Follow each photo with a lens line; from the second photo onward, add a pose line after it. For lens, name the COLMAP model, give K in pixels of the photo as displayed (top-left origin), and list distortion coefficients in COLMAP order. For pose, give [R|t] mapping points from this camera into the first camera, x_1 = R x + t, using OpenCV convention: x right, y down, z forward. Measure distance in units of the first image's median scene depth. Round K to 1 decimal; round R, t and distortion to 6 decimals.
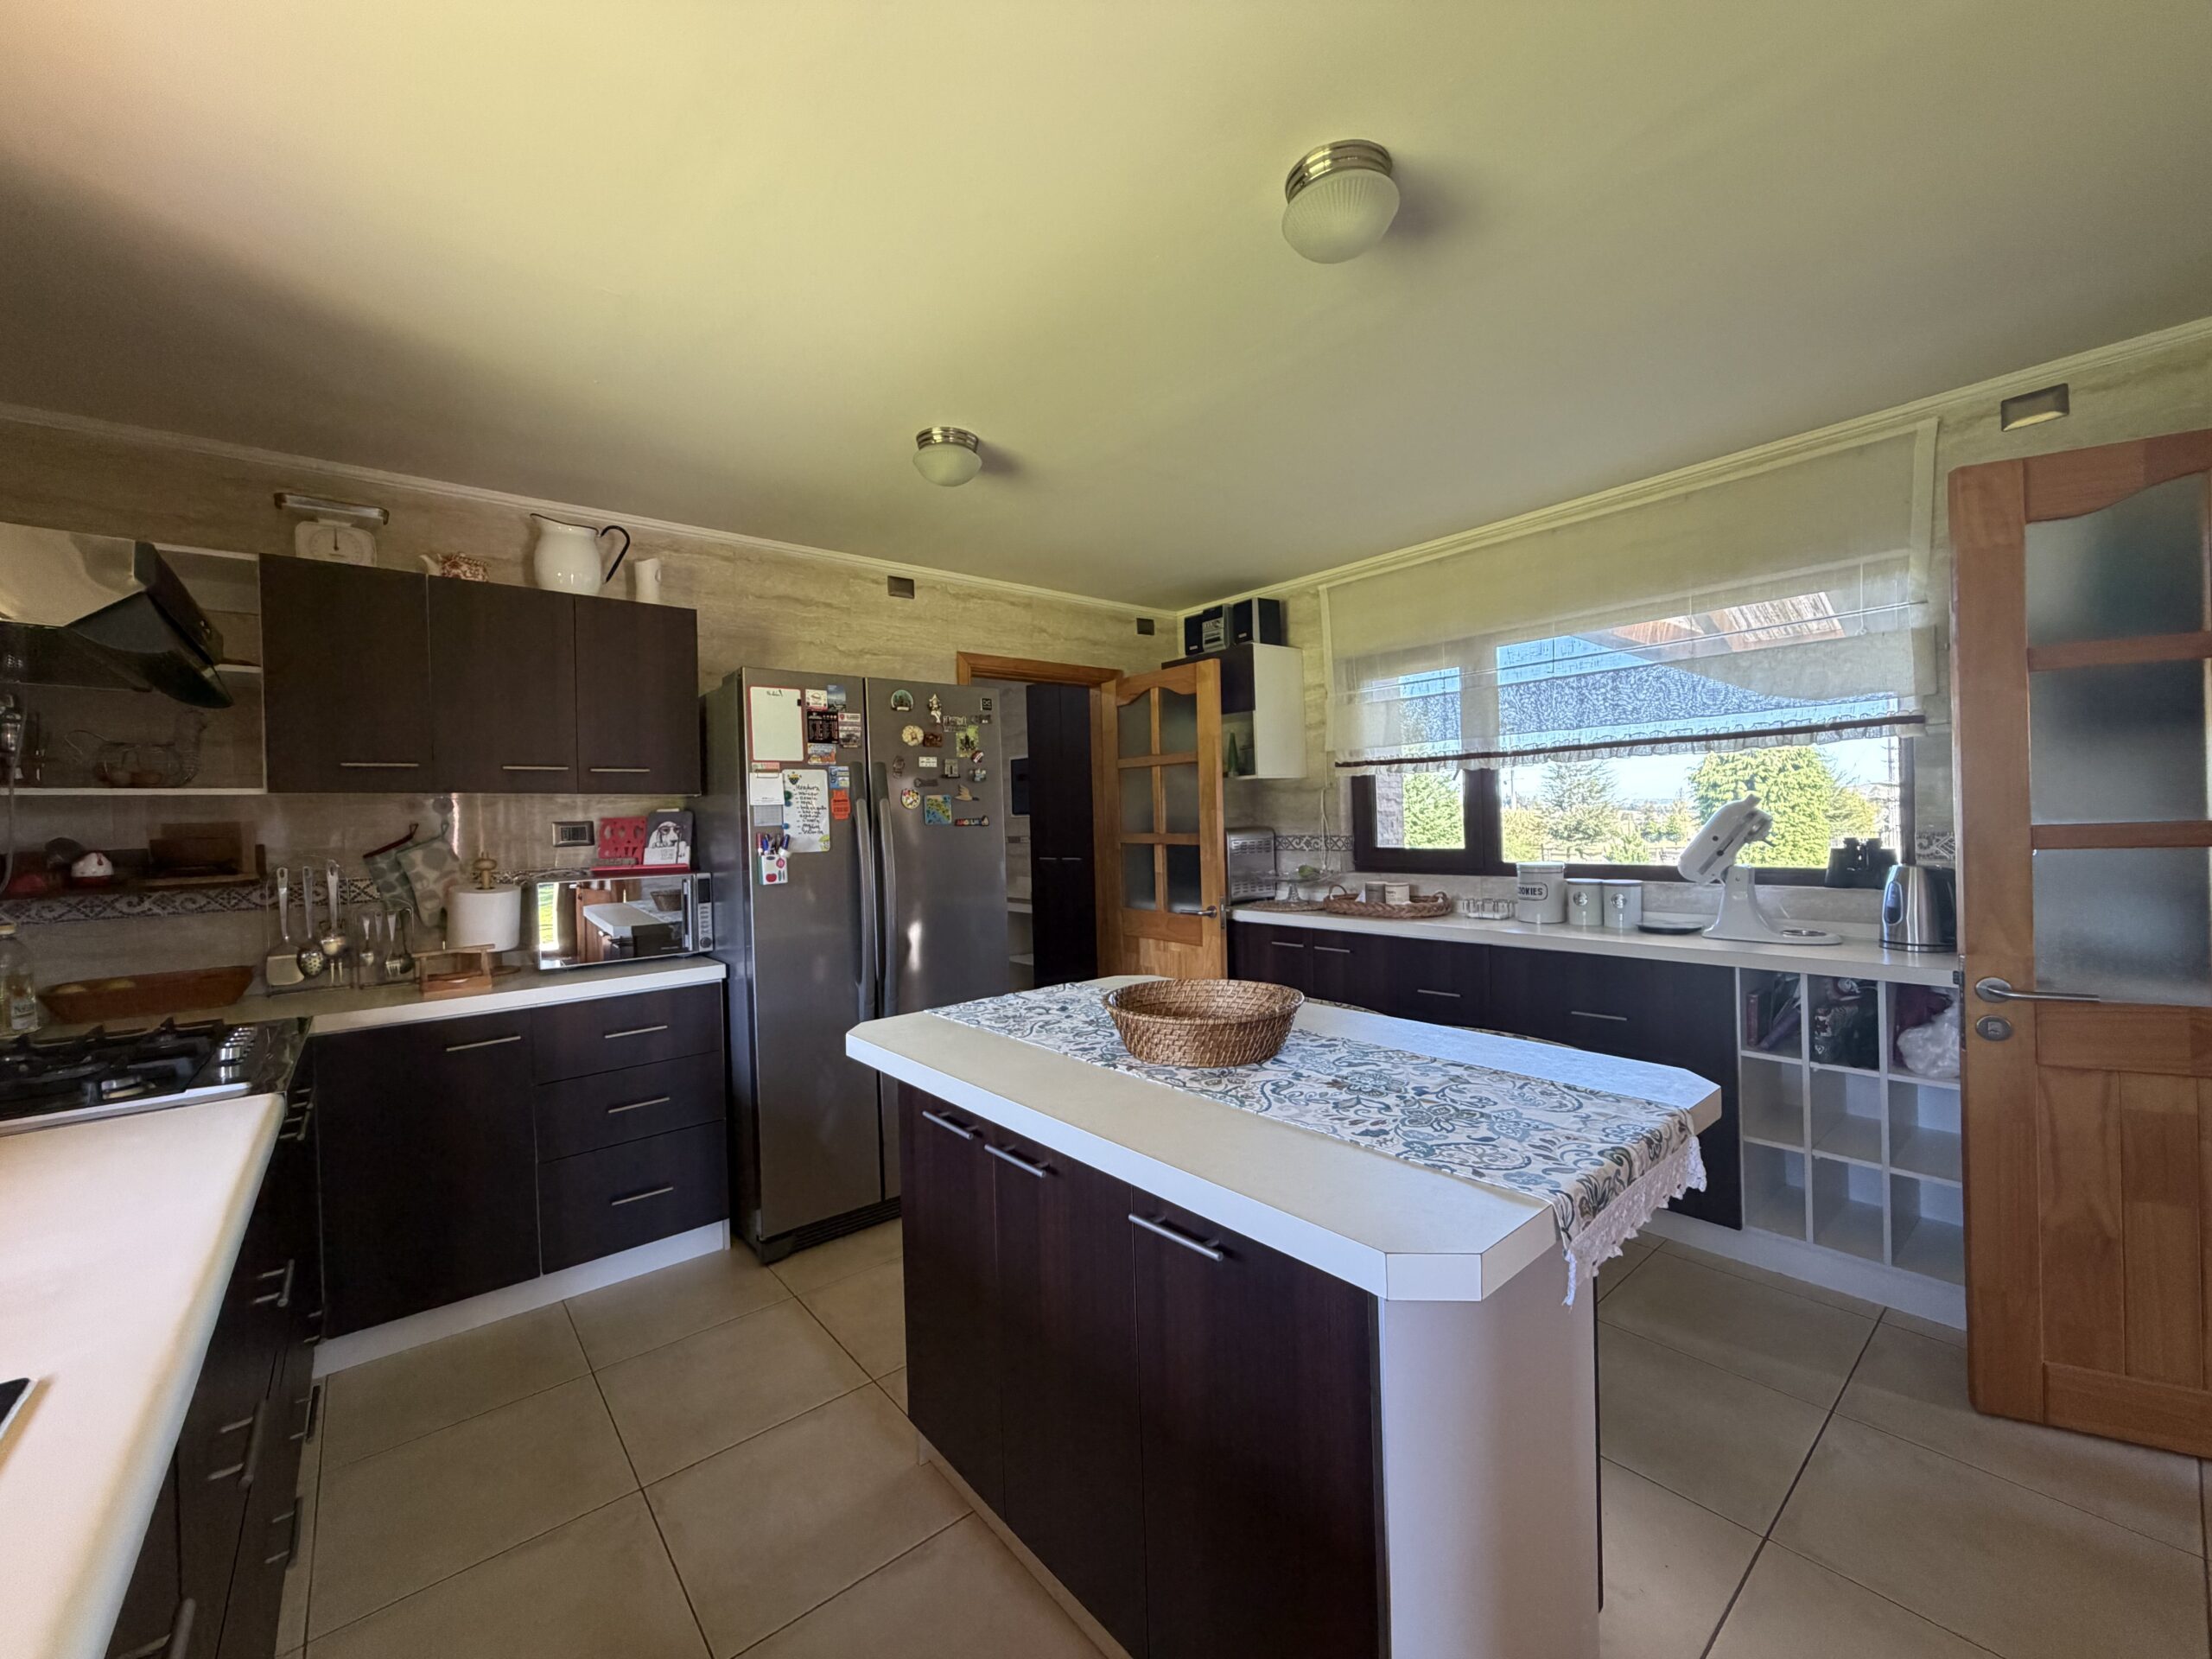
lens RADIAL K [[887.1, 0, 1100.5], [0, 887.1, 823.1], [0, 0, 1]] dist [0.003686, 0.000783]
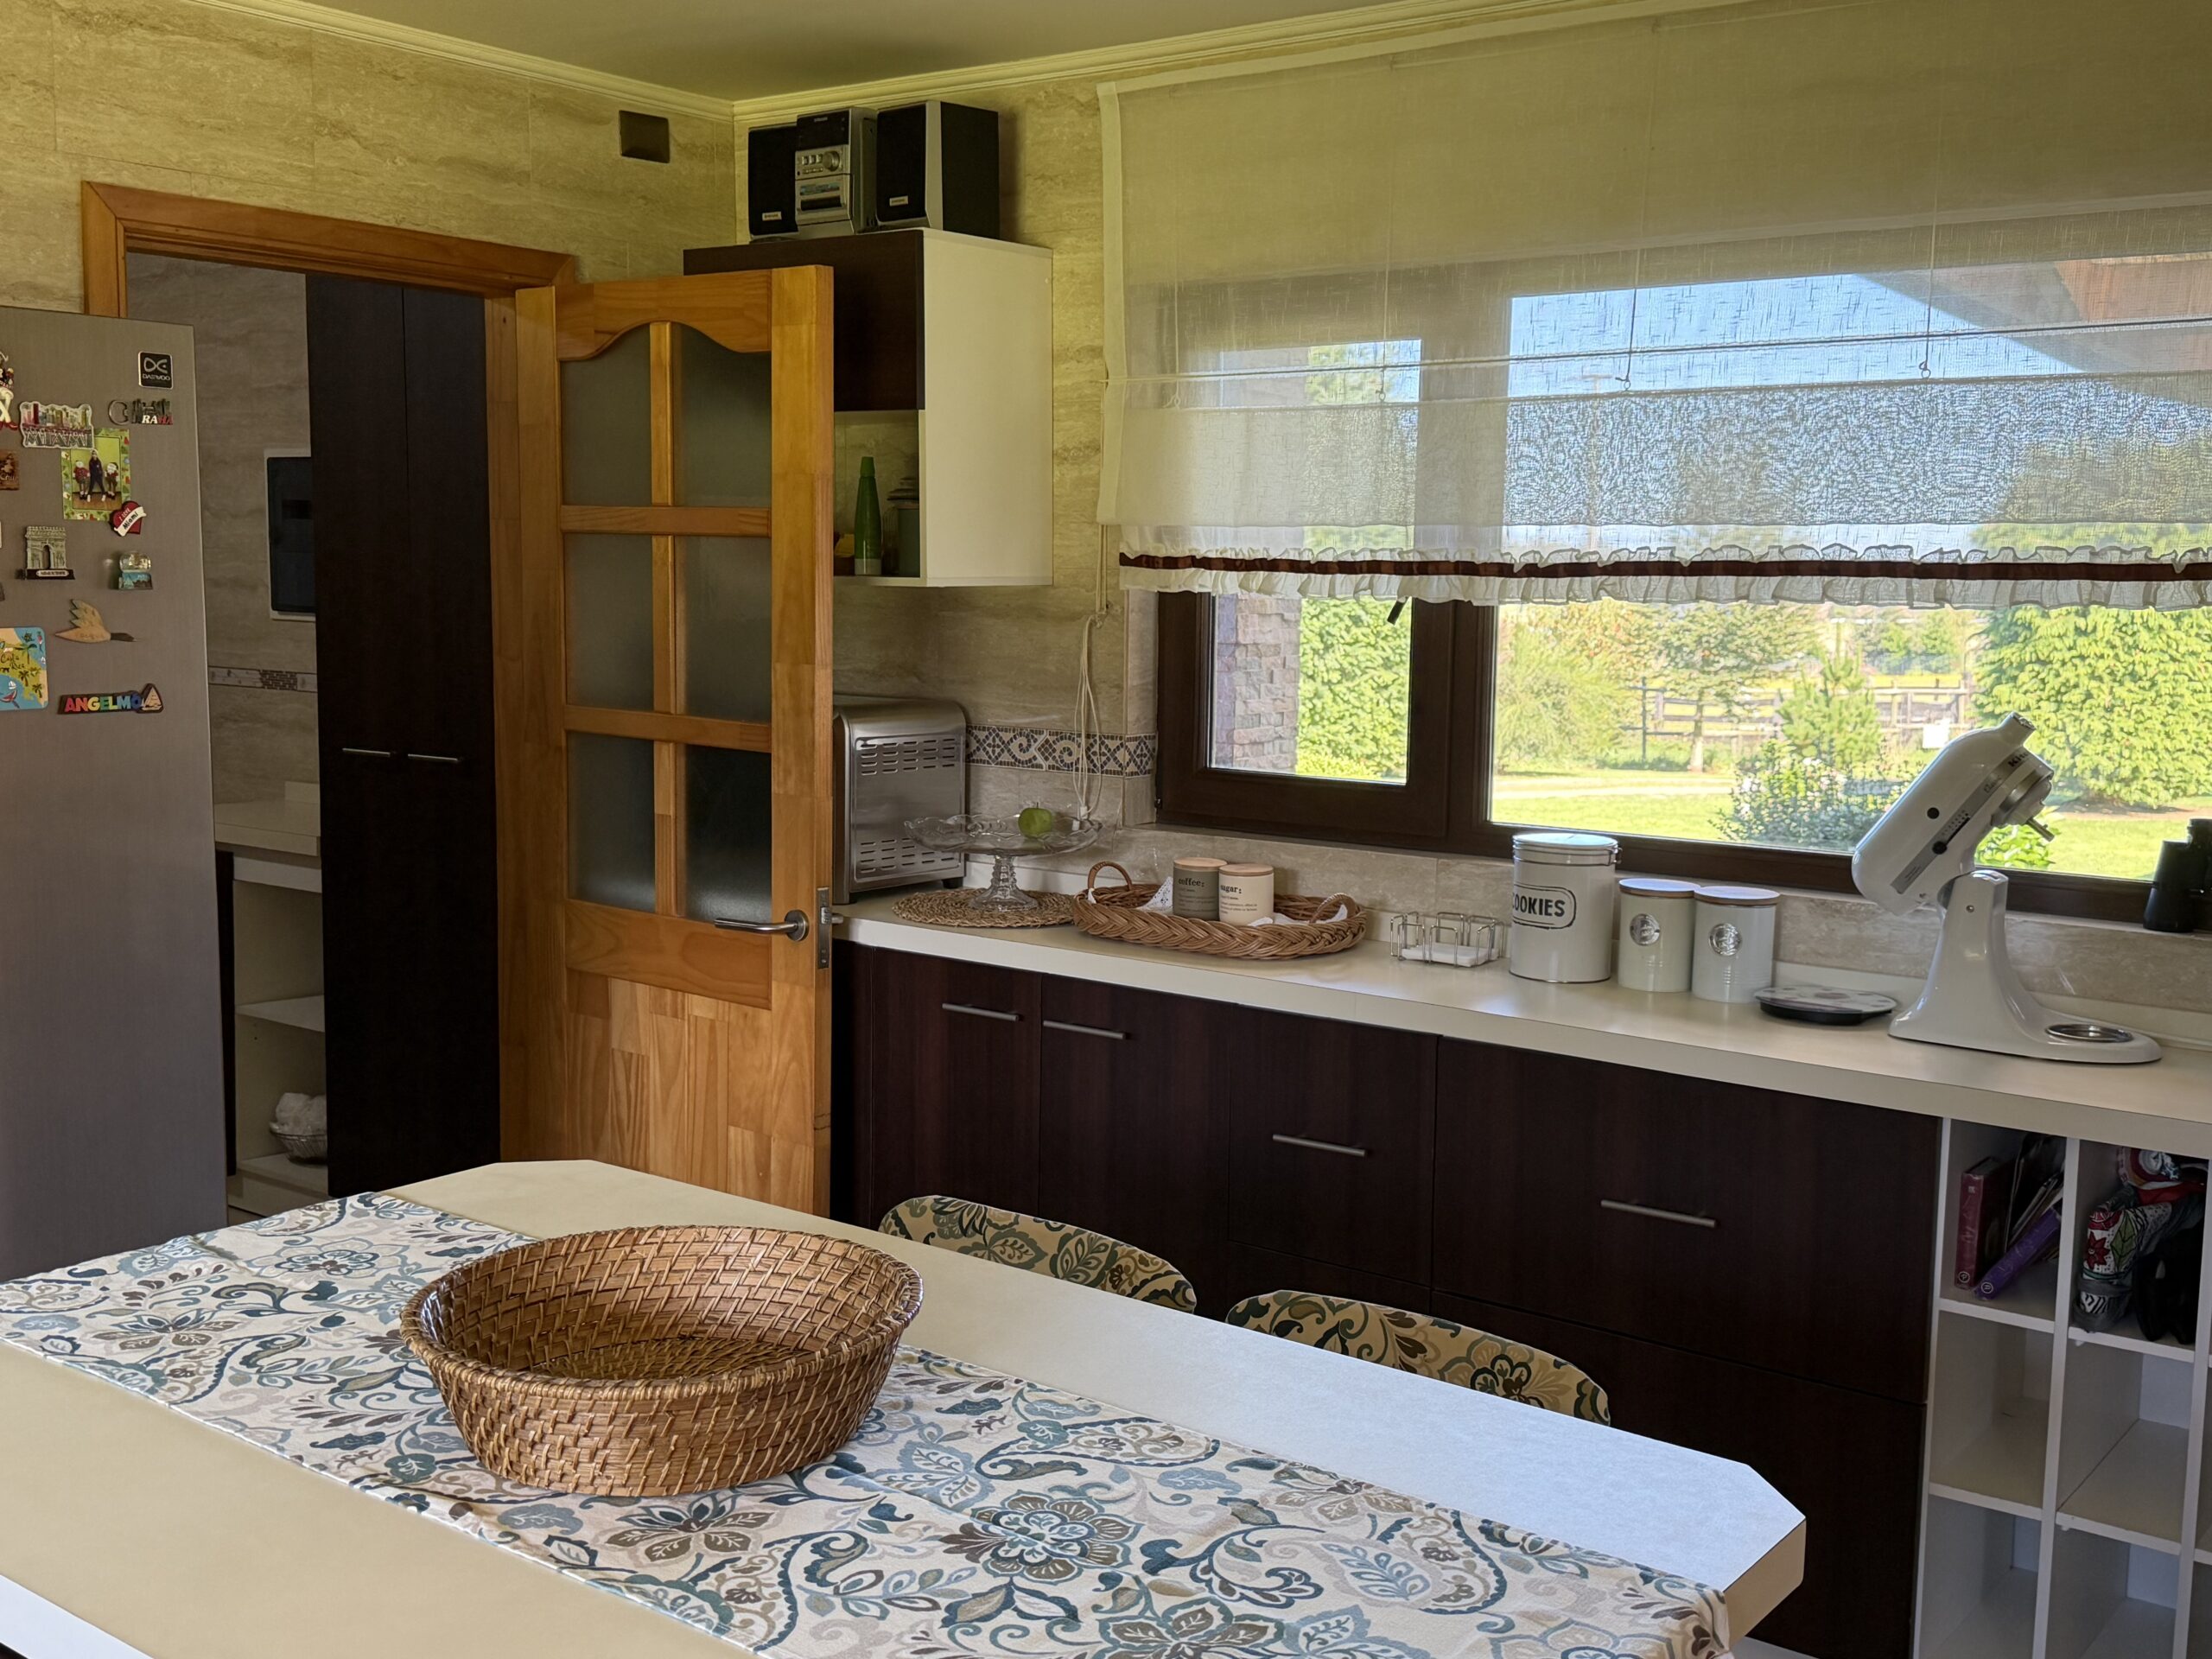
lens RADIAL K [[2292.7, 0, 1103.8], [0, 2292.7, 831.1], [0, 0, 1]] dist [0.061249, 0.000000]
pose [[0.973965, 0.017946, 0.225988, 0.039610], [-0.043318, 0.993227, 0.107816, -0.076082], [-0.222522, -0.114798, 0.968145, -0.006599]]
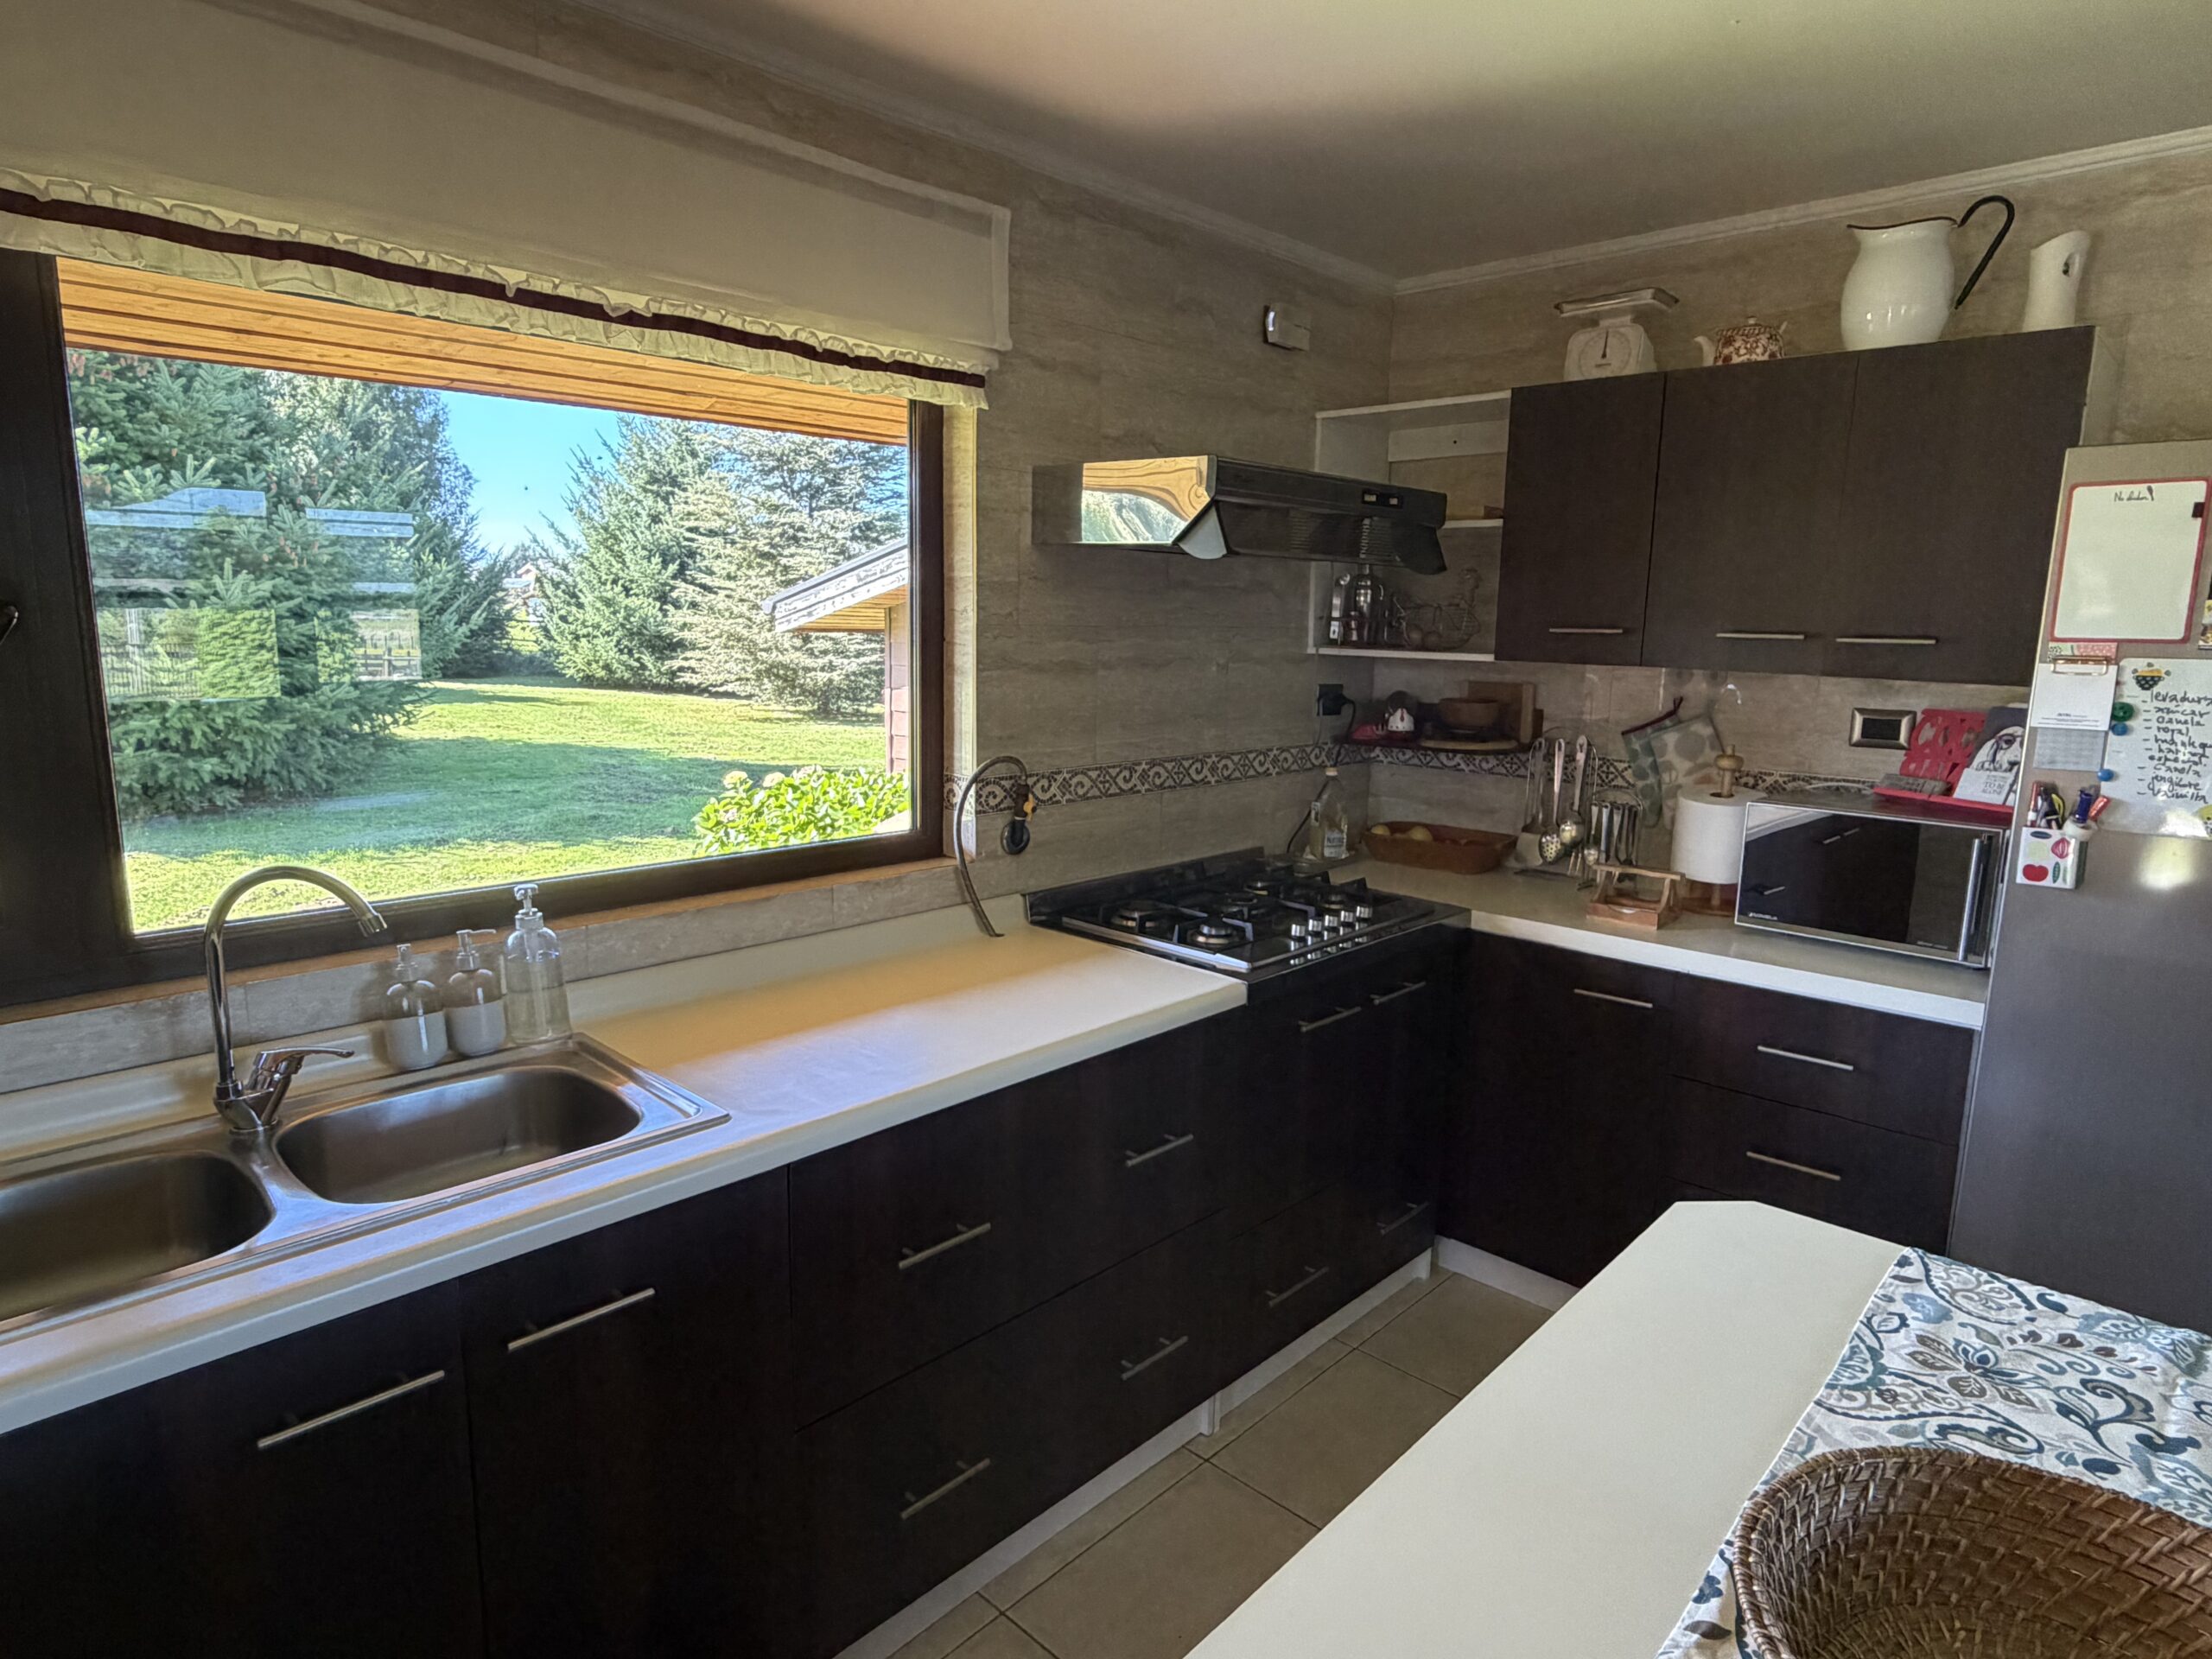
lens RADIAL K [[1234.5, 0, 1096.9], [0, 1234.5, 835.1], [0, 0, 1]] dist [-0.012585, 0.003342]
pose [[0.111937, 0.203454, -0.972665, 0.241843], [-0.023724, 0.979084, 0.202066, -0.086032], [0.993432, 0.000457, 0.114423, 0.366719]]
